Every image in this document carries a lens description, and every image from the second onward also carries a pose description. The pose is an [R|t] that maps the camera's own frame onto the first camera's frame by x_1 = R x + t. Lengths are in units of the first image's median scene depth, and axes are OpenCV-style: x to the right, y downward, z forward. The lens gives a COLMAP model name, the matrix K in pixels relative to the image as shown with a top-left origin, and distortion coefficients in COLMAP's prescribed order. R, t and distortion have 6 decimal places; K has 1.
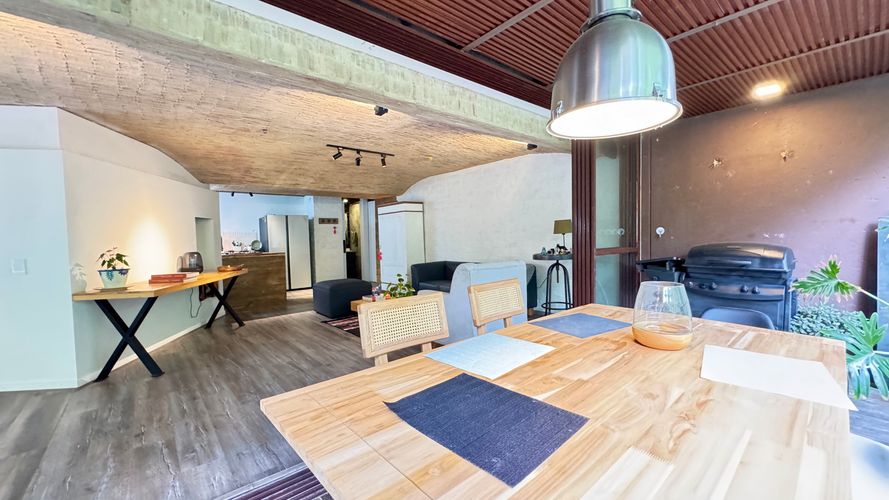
lens RADIAL K [[354.4, 0, 443.9], [0, 354.4, 250.0], [0, 0, 1]] dist [-0.002479, 0.000001]
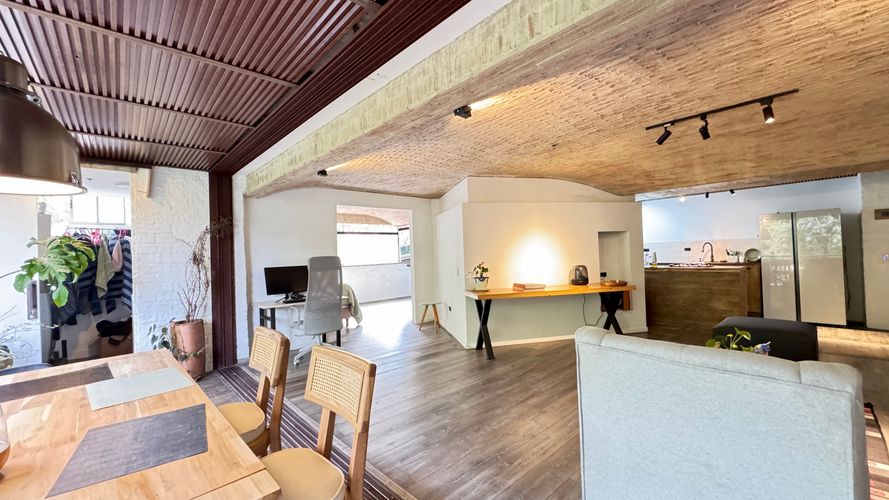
lens RADIAL K [[354.4, 0, 443.9], [0, 354.4, 249.8], [0, 0, 1]] dist [-0.002479, 0.000001]
pose [[0.047041, 0.009054, -0.998852, 0.368203], [-0.006708, 0.999939, 0.008748, -0.048912], [0.998870, 0.006288, 0.047099, 0.532937]]
